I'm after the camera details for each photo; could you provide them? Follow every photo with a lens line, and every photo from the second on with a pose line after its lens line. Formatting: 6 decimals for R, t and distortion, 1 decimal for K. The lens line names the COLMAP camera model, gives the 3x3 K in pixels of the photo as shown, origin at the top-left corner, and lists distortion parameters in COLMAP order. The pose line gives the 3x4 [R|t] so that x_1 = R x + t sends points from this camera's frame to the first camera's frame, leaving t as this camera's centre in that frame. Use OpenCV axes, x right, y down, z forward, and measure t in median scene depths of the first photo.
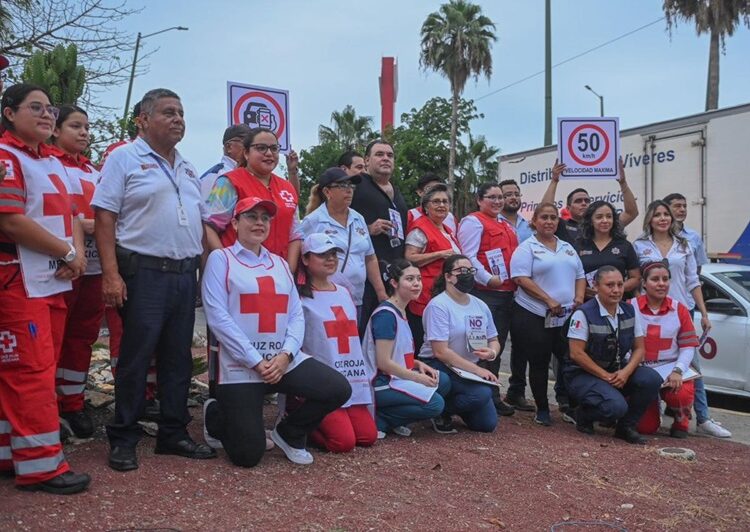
lens RADIAL K [[816.0, 0, 377.8], [0, 816.0, 273.9], [0, 0, 1]] dist [-0.054492, 0.000000]
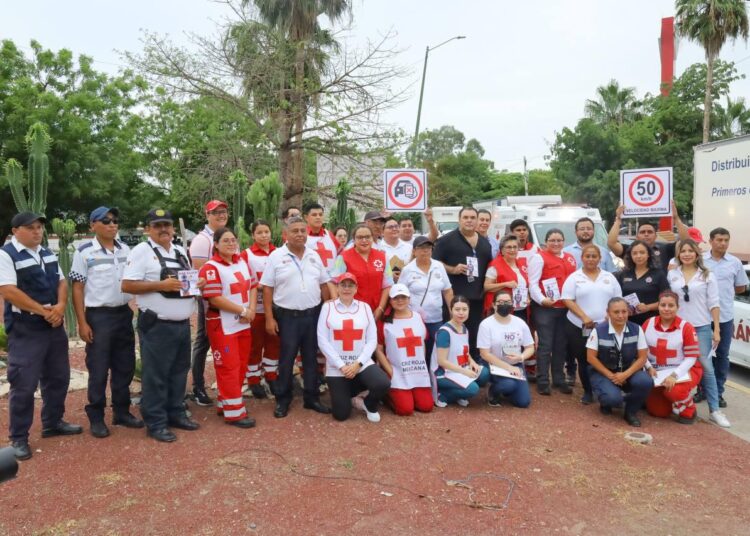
lens RADIAL K [[816.0, 0, 373.9], [0, 816.0, 262.9], [0, 0, 1]] dist [-0.054492, 0.000000]
pose [[0.862623, 0.016892, -0.505565, 0.632647], [0.046911, 0.992464, 0.113203, -0.247485], [0.503667, -0.121368, 0.855330, -0.388702]]
